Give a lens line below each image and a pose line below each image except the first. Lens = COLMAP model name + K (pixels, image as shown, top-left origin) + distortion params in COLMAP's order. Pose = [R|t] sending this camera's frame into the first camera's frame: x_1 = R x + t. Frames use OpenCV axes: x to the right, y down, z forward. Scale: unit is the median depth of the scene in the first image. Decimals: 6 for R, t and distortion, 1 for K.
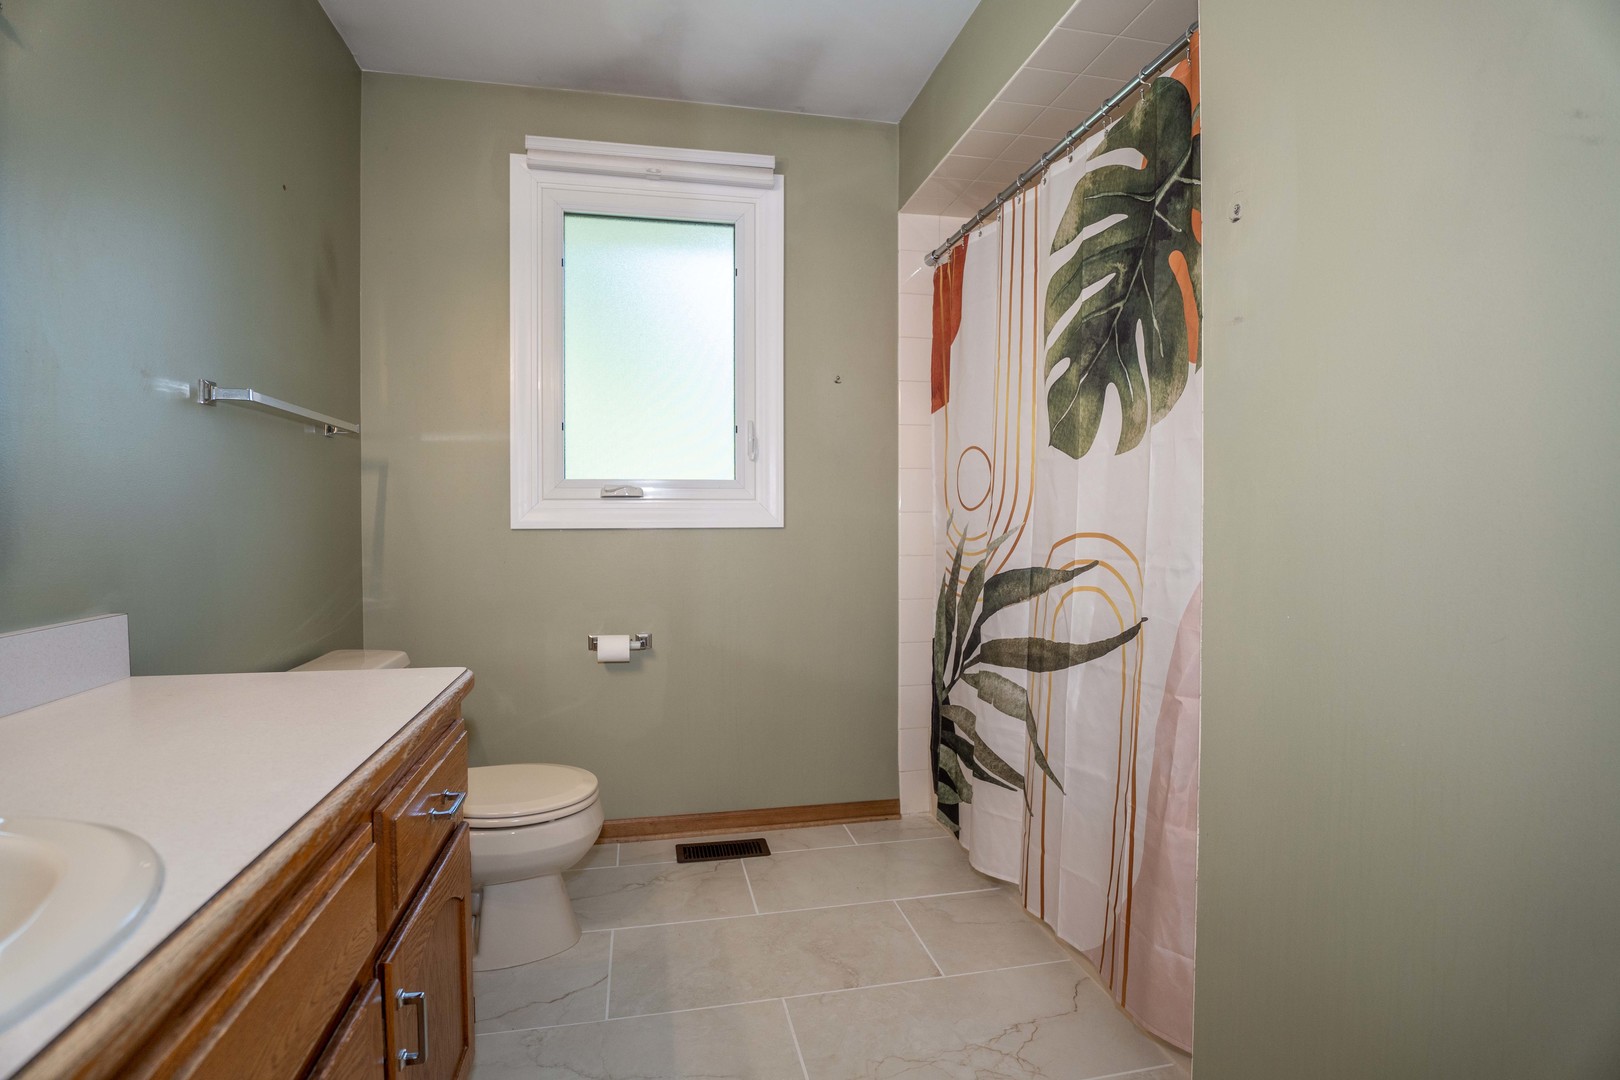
lens RADIAL K [[782.8, 0, 806.1], [0, 782.8, 535.7], [0, 0, 1]] dist [-0.034636, 0.003348]
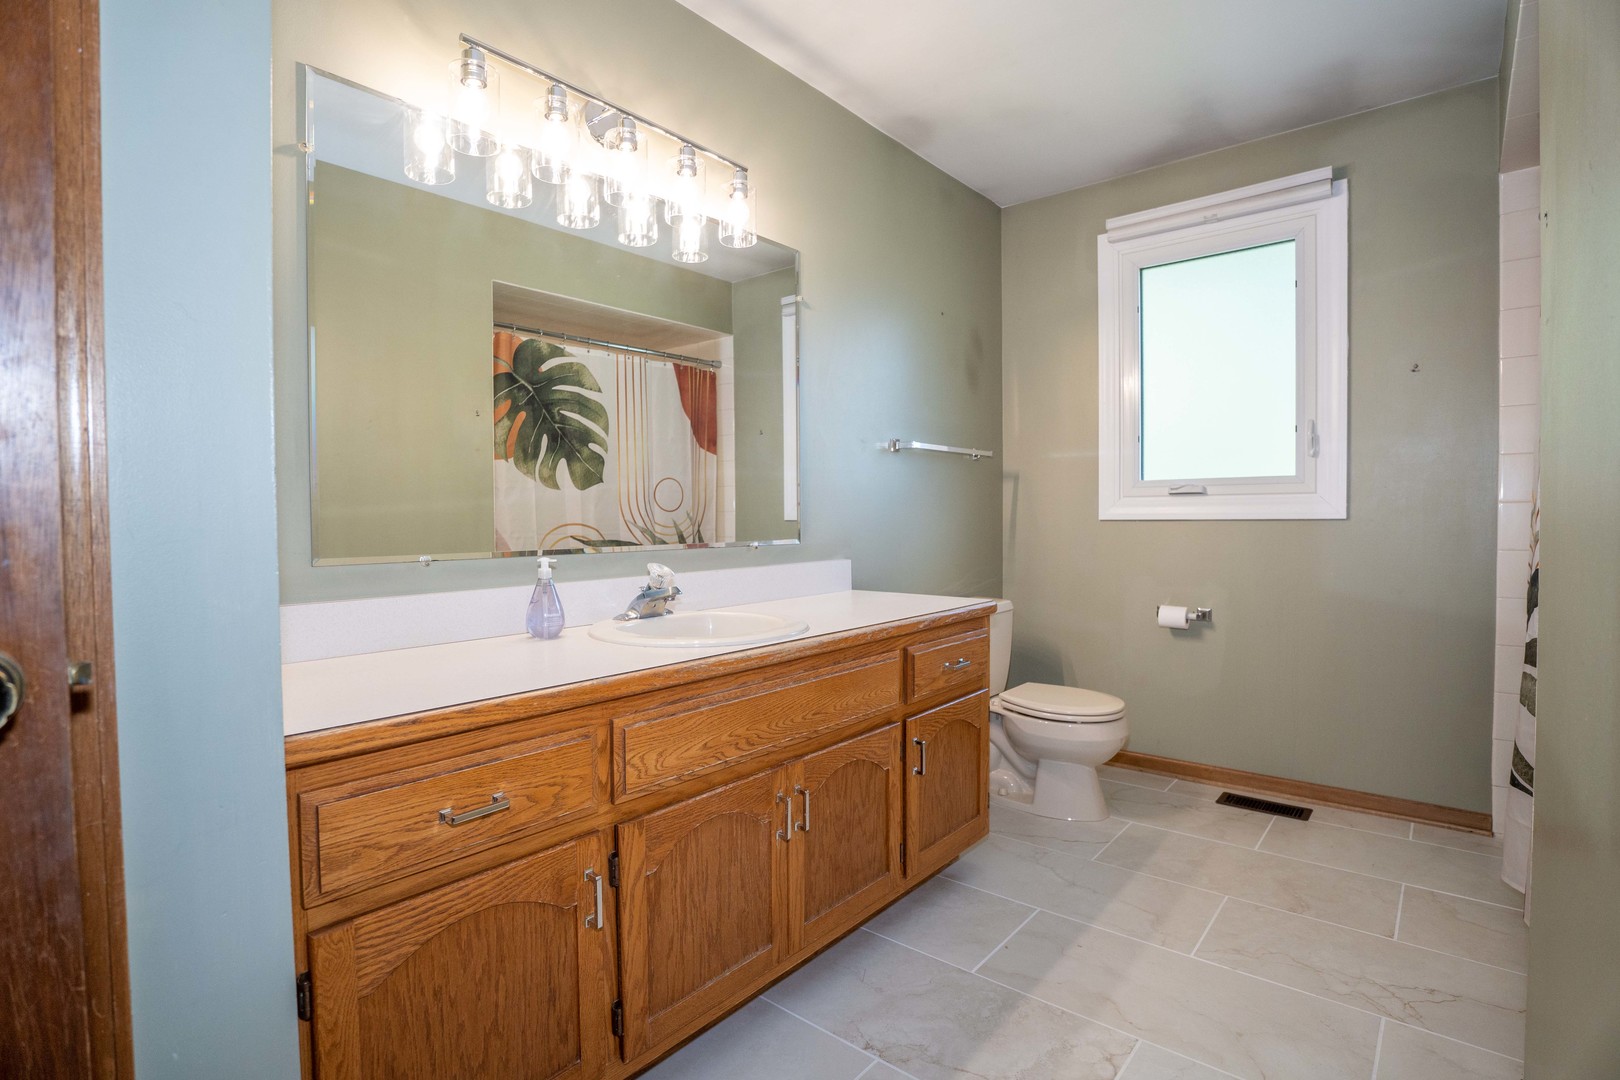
lens RADIAL K [[782.8, 0, 810.7], [0, 782.8, 533.5], [0, 0, 1]] dist [-0.034636, 0.003348]
pose [[0.619832, 0.015629, -0.784579, 0.348491], [-0.009312, 0.999878, 0.012562, 0.002797], [0.784679, -0.000480, 0.619902, -0.199819]]
